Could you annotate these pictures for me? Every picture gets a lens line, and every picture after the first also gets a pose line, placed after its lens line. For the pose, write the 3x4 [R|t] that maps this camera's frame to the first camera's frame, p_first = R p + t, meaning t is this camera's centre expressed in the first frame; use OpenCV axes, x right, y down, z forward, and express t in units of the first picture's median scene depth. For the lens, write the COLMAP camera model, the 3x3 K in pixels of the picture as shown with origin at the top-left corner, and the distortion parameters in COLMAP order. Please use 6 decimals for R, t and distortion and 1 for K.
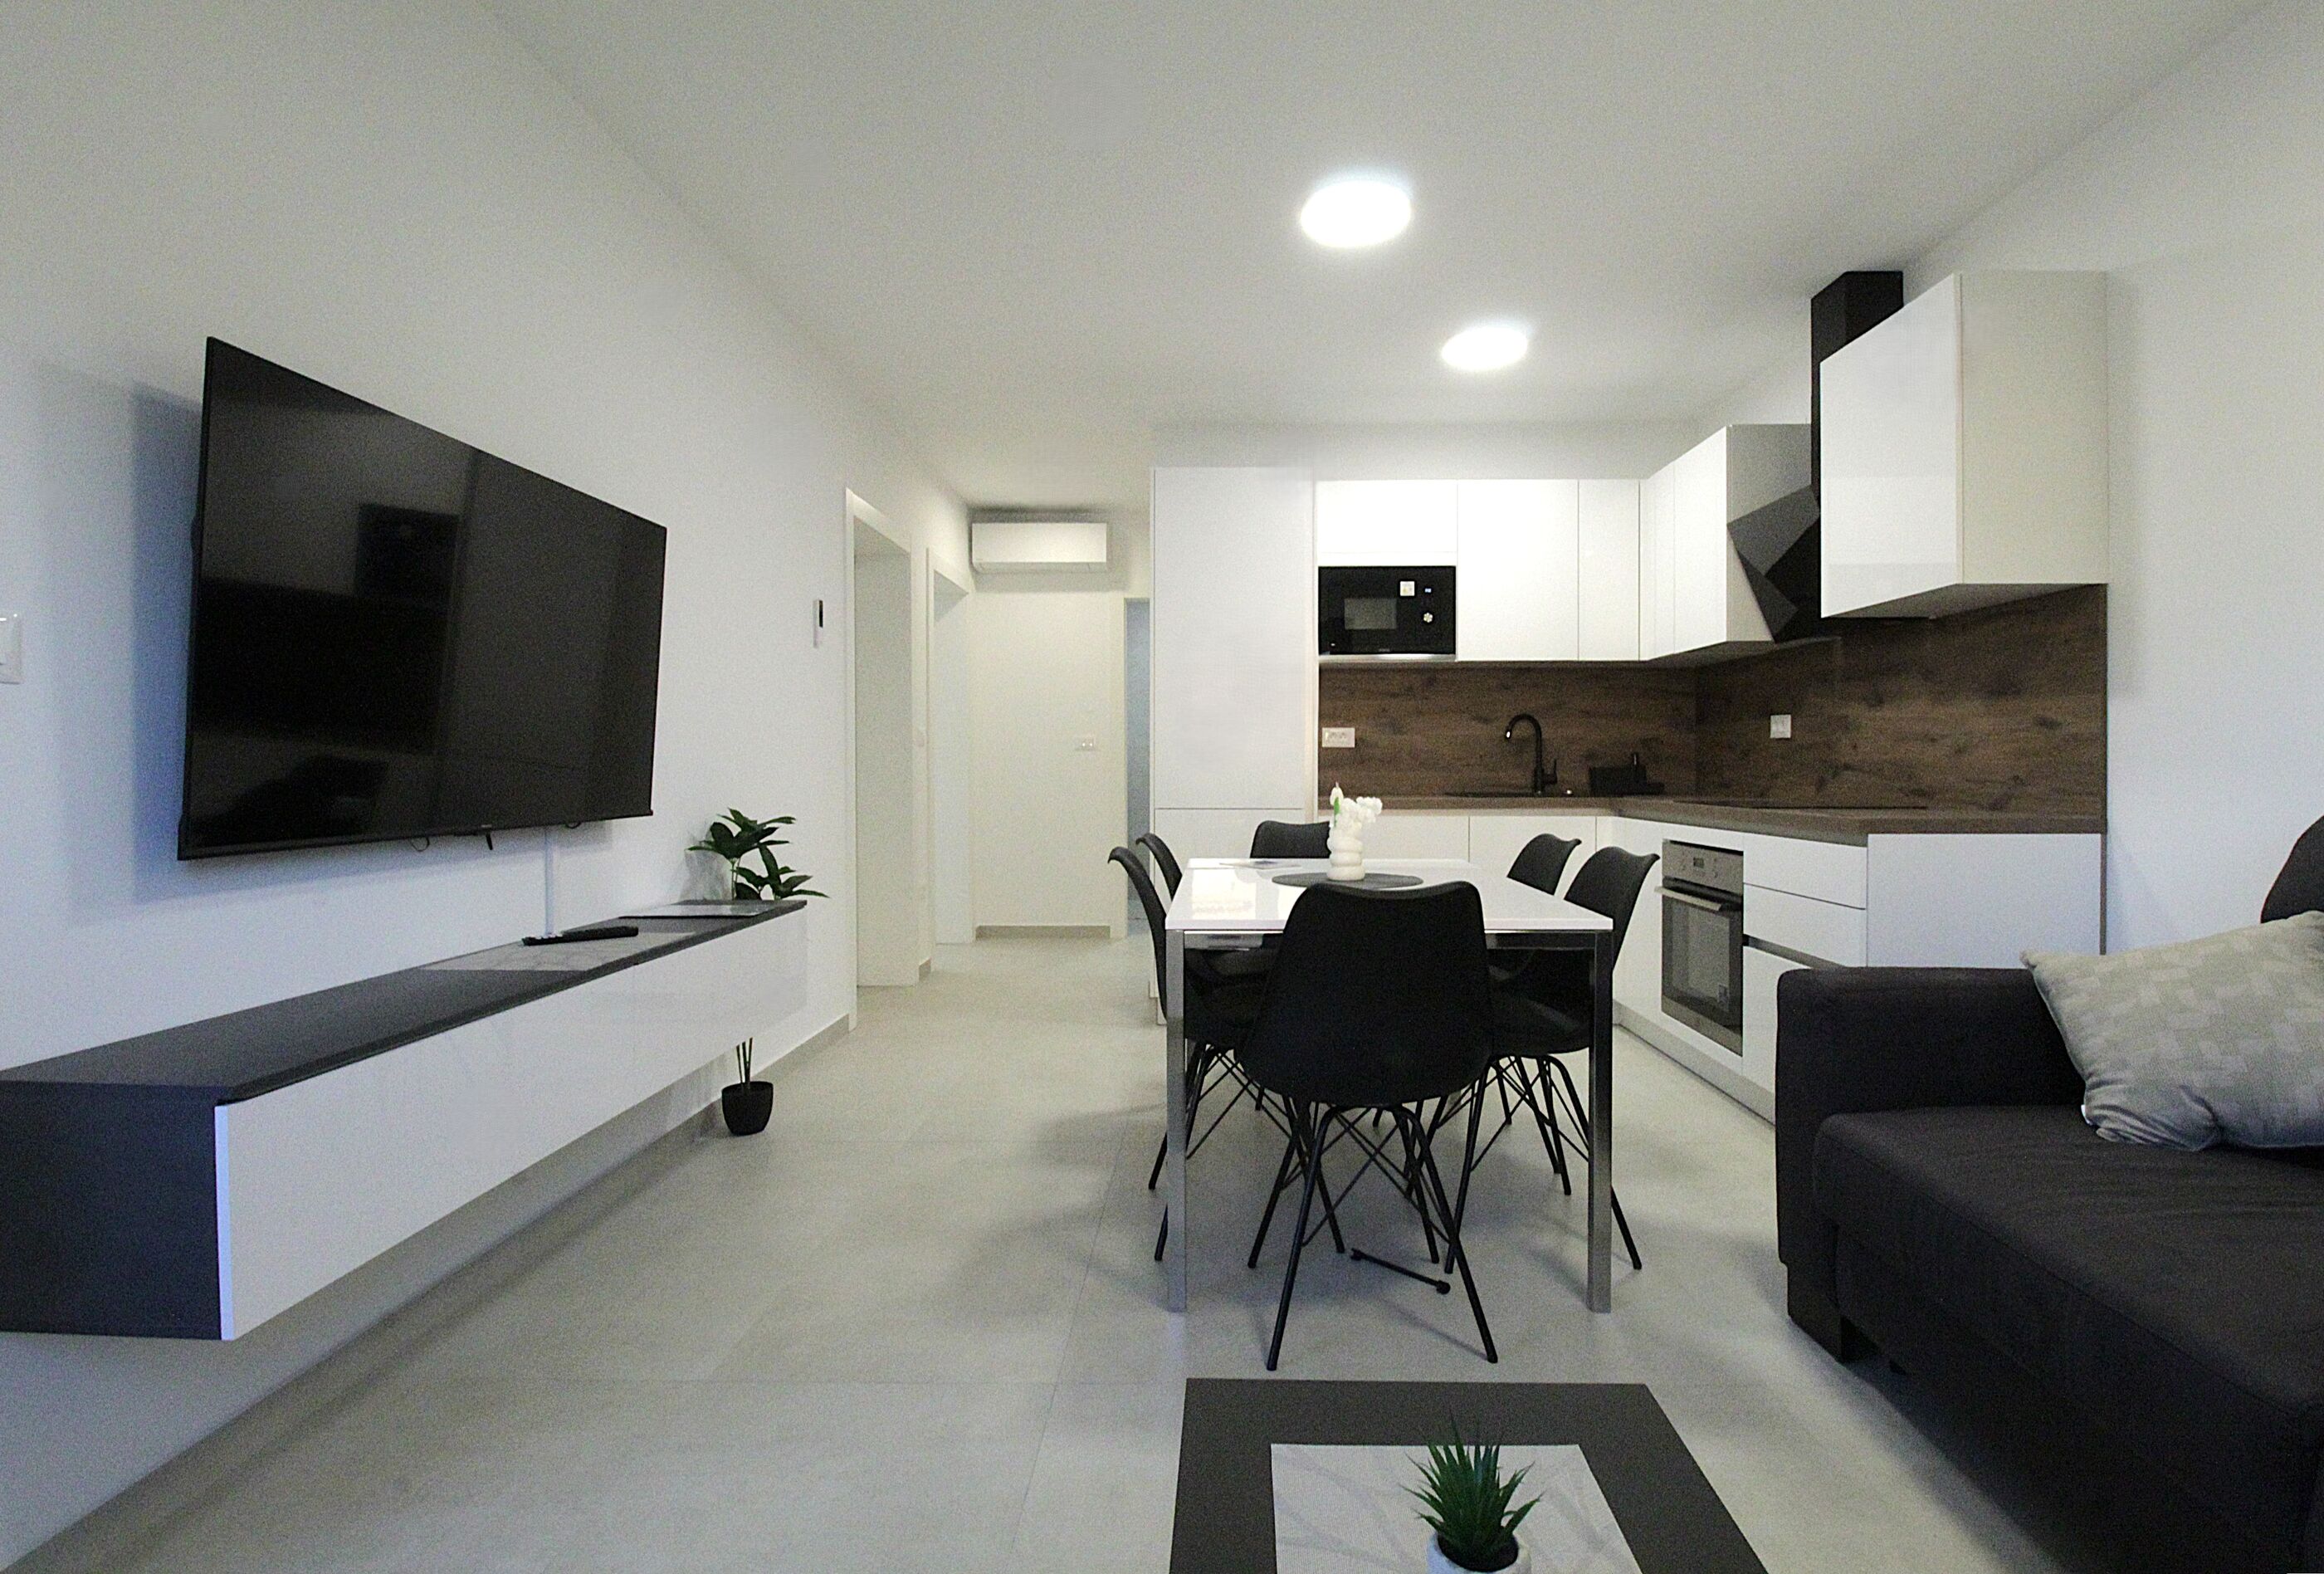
lens RADIAL K [[1102.1, 0, 1207.9], [0, 1102.1, 784.9], [0, 0, 1]] dist [-0.000049, -0.010767]
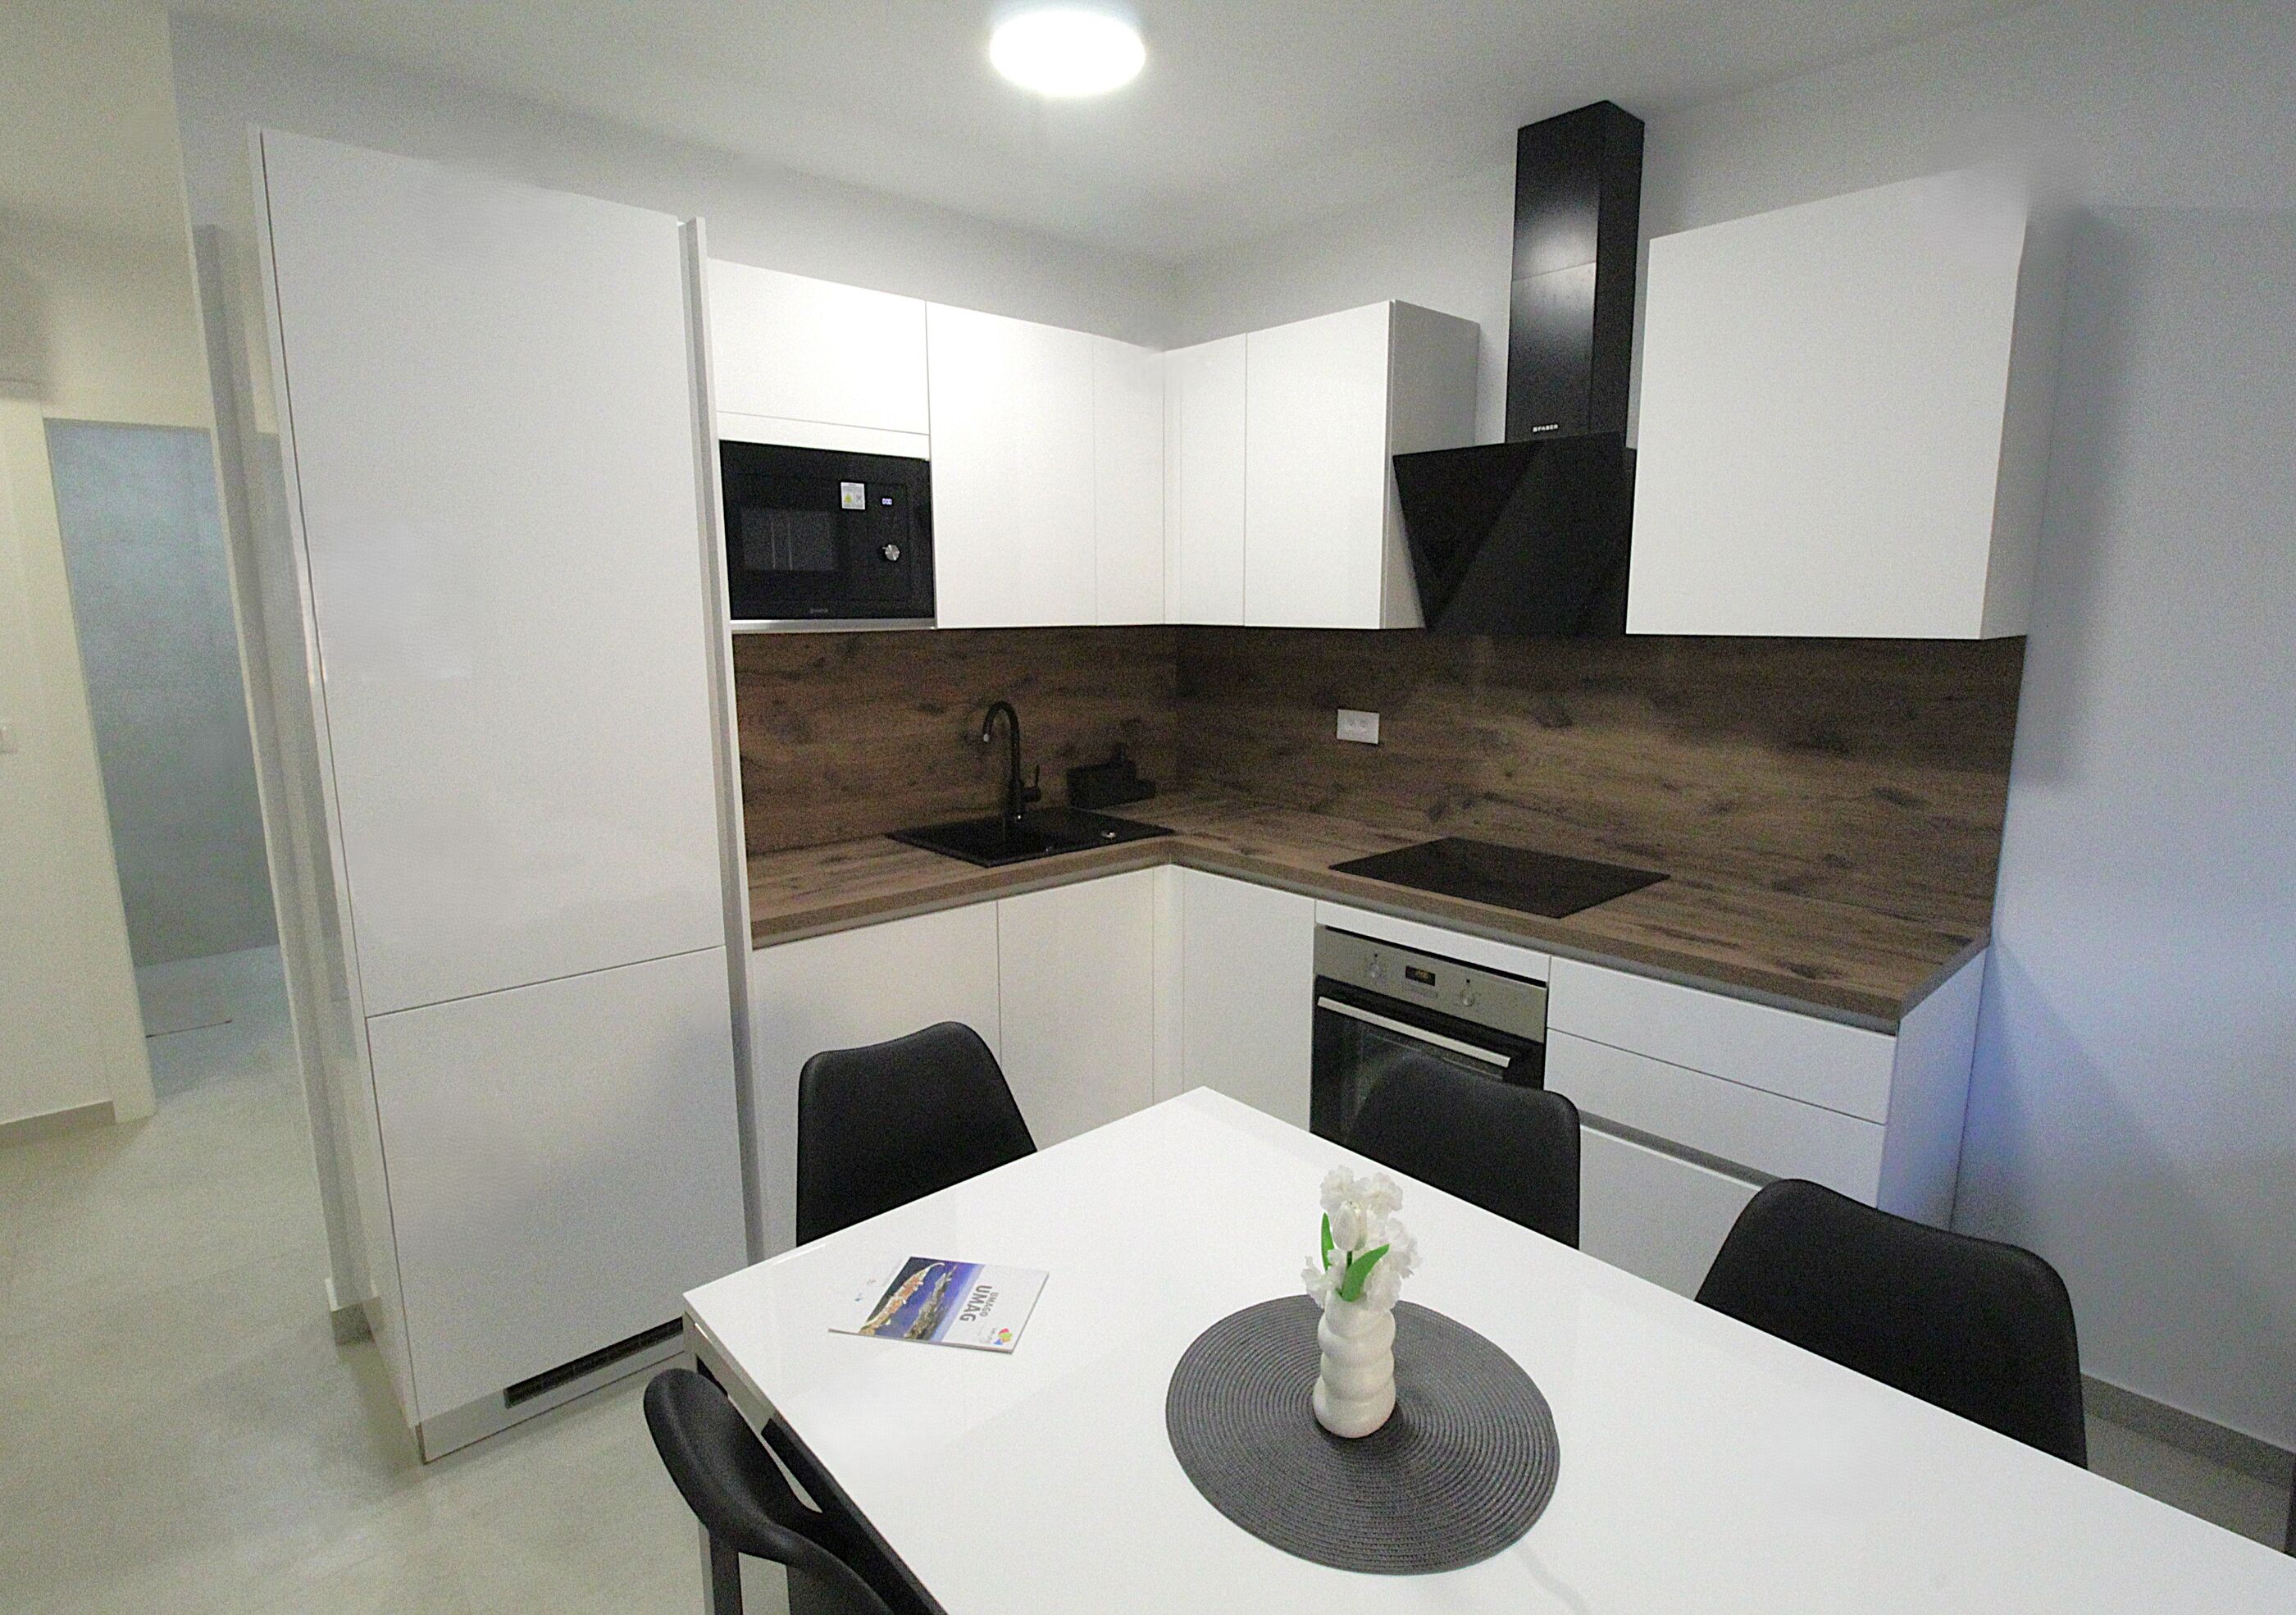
lens RADIAL K [[1129.1, 0, 1148.0], [0, 1129.1, 807.5], [0, 0, 1]] dist [-0.007140, -0.000486]
pose [[0.730375, -0.121721, 0.672114, -0.123725], [0.013068, 0.986304, 0.164420, -0.137078], [-0.682922, -0.111305, 0.721962, 0.570219]]
